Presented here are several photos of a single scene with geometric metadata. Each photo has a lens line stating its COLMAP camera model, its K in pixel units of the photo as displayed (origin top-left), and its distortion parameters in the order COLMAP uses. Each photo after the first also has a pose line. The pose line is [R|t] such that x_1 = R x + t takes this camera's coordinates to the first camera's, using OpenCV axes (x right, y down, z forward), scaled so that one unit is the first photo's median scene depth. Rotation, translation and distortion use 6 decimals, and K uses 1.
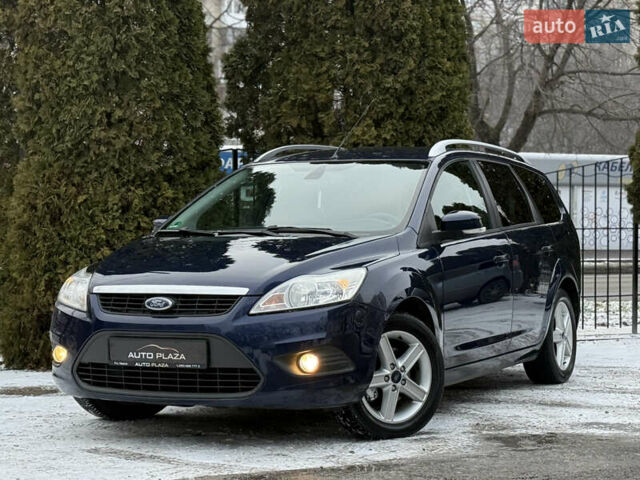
lens RADIAL K [[1285.4, 0, 320.0], [0, 1285.4, 240.0], [0, 0, 1]] dist [0.136768, 0.101972]
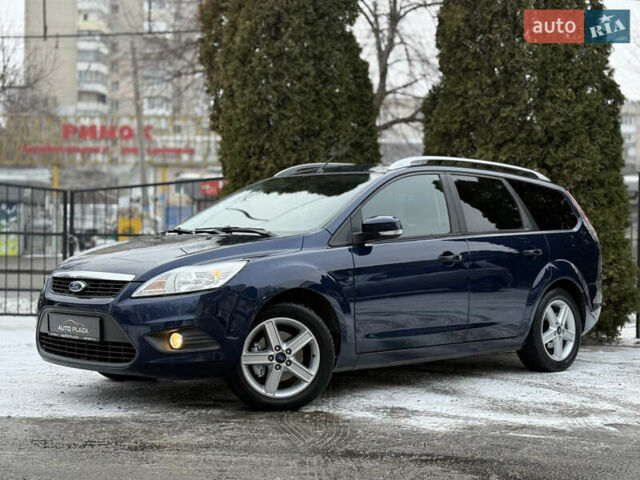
lens RADIAL K [[1026.9, 0, 320.0], [0, 1026.9, 240.0], [0, 0, 1]] dist [0.132810, -0.003200]
pose [[0.944411, 0.018691, -0.328235, 0.410669], [-0.021453, 0.999758, -0.004797, 0.005655], [0.328066, 0.011572, 0.944584, 0.154249]]
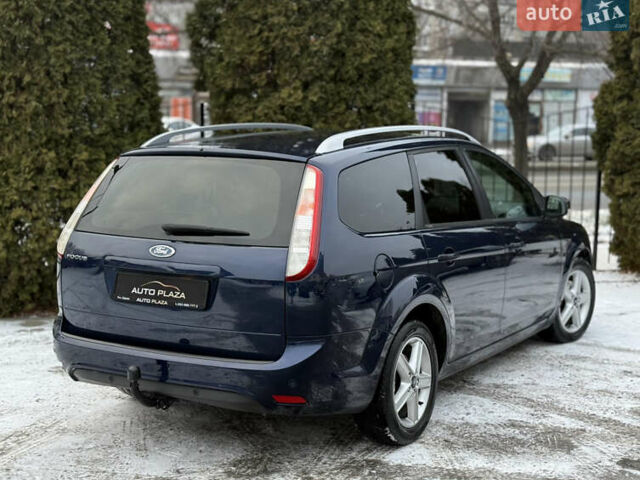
lens RADIAL K [[1038.7, 0, 338.6], [0, 1038.7, 240.2], [0, 0, 1]] dist [0.139435, -0.037650]
pose [[0.995461, 0.005783, 0.094997, 0.050083], [-0.016843, 0.993102, 0.116040, -0.109136], [-0.093670, -0.117113, 0.988691, 0.325855]]
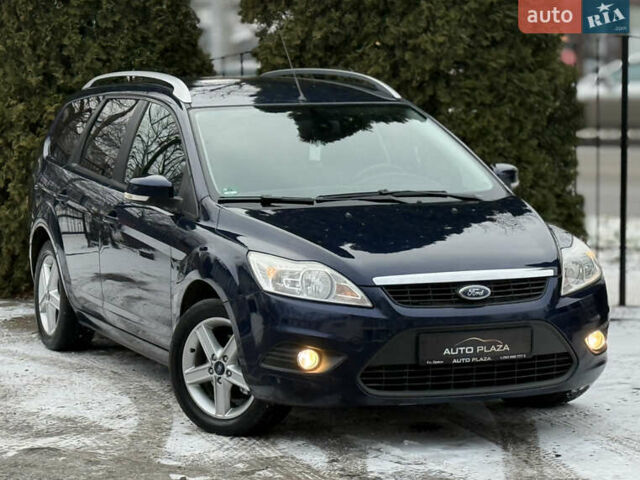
lens RADIAL K [[2104.3, 0, 307.8], [0, 2104.3, 239.2], [0, 0, 1]] dist [0.109964, -0.245757]
pose [[0.821530, 0.060983, -0.566894, 1.365406], [-0.004491, 0.994925, 0.100520, -0.144123], [0.570147, -0.080034, 0.817635, -0.005735]]
